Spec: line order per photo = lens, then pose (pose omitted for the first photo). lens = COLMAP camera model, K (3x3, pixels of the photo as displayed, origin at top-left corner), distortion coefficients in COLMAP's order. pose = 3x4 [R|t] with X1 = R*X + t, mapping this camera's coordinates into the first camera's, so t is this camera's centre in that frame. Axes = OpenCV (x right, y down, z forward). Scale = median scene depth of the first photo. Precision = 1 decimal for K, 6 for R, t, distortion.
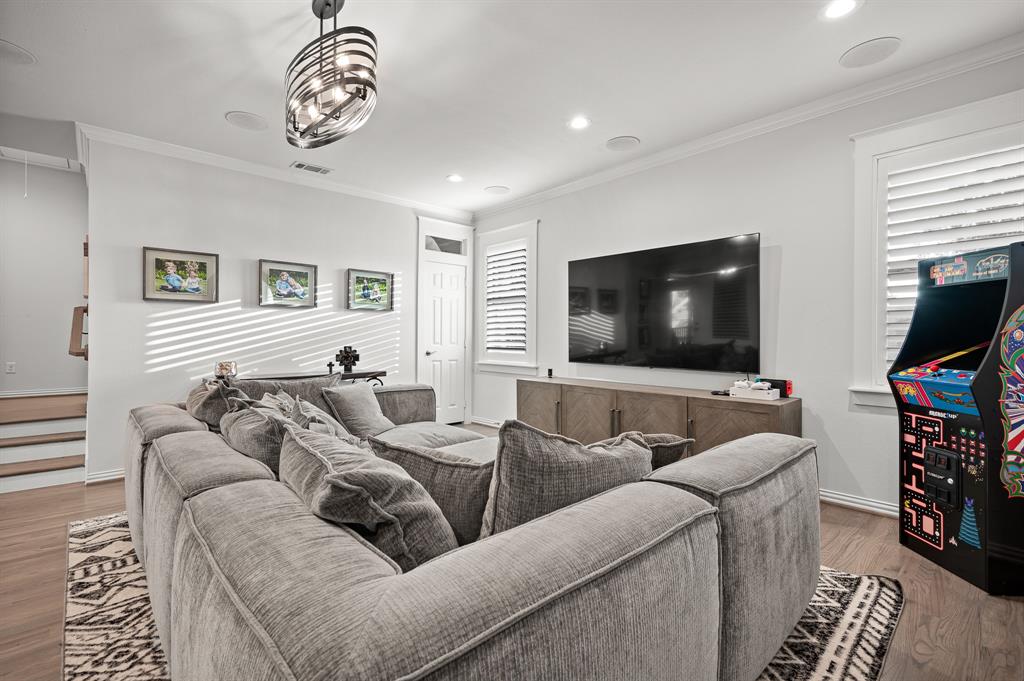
lens RADIAL K [[450.4, 0, 513.5], [0, 450.4, 336.3], [0, 0, 1]] dist [0.001172, -0.000561]
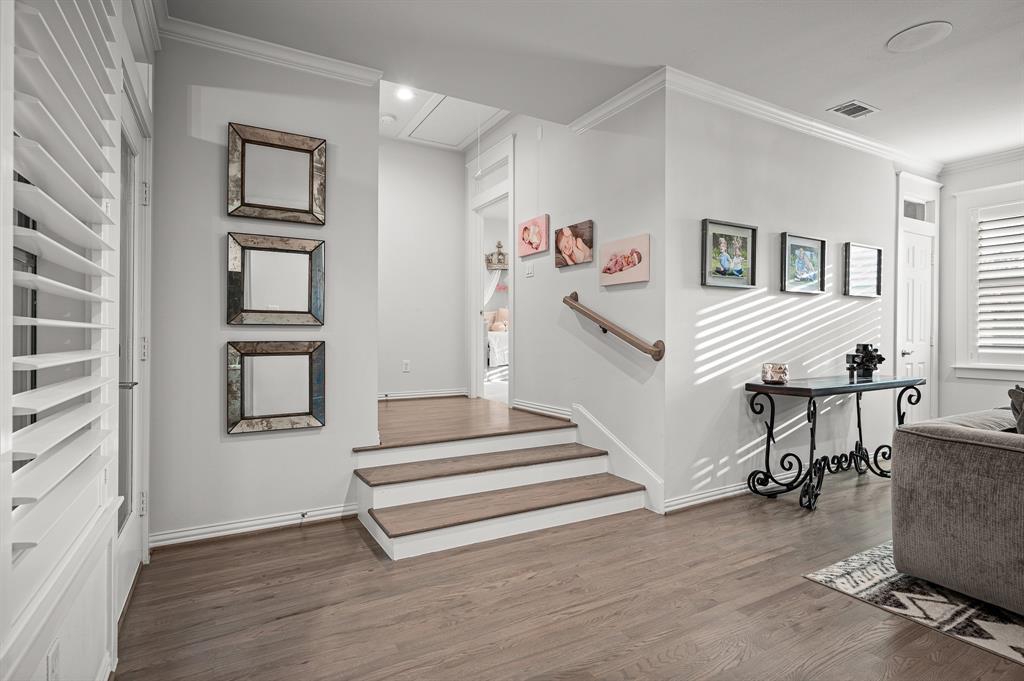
lens RADIAL K [[509.0, 0, 519.4], [0, 509.0, 334.9], [0, 0, 1]] dist [0.000961, 0.000048]
pose [[0.975587, -0.001400, -0.219611, -1.481282], [0.002136, 0.999993, 0.003113, 0.005351], [0.219605, -0.003506, 0.975583, 0.072297]]
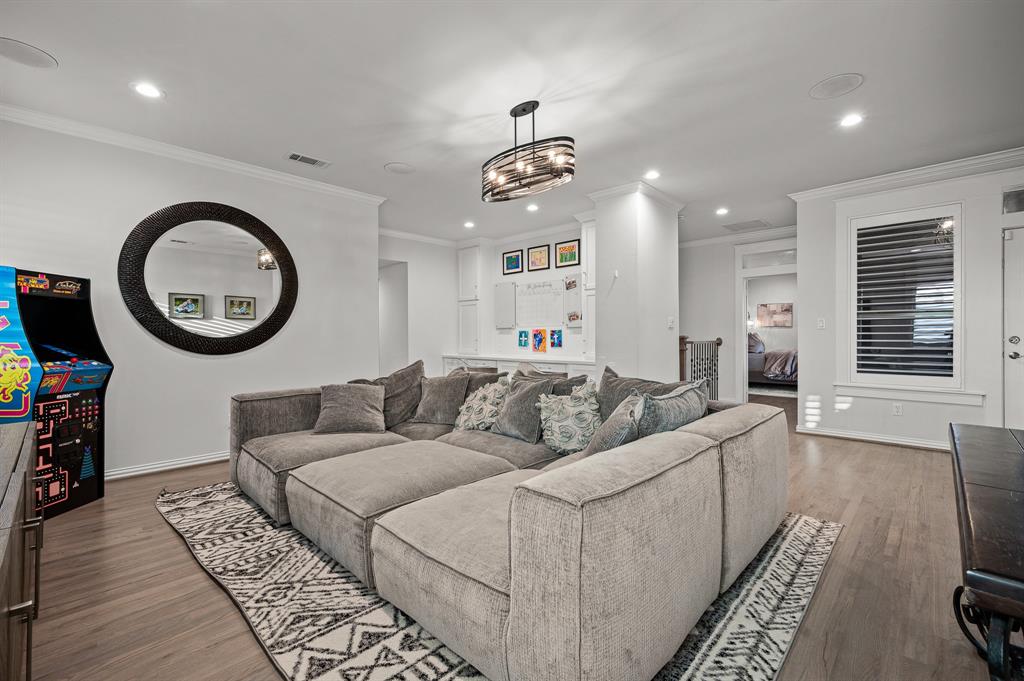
lens RADIAL K [[443.3, 0, 516.0], [0, 443.3, 337.7], [0, 0, 1]] dist [0.001607, 0.000110]
pose [[-0.997999, 0.003332, -0.063149, -0.261594], [0.003336, 0.999994, 0.000042, 0.007820], [0.063149, -0.000169, -0.998004, 2.235193]]
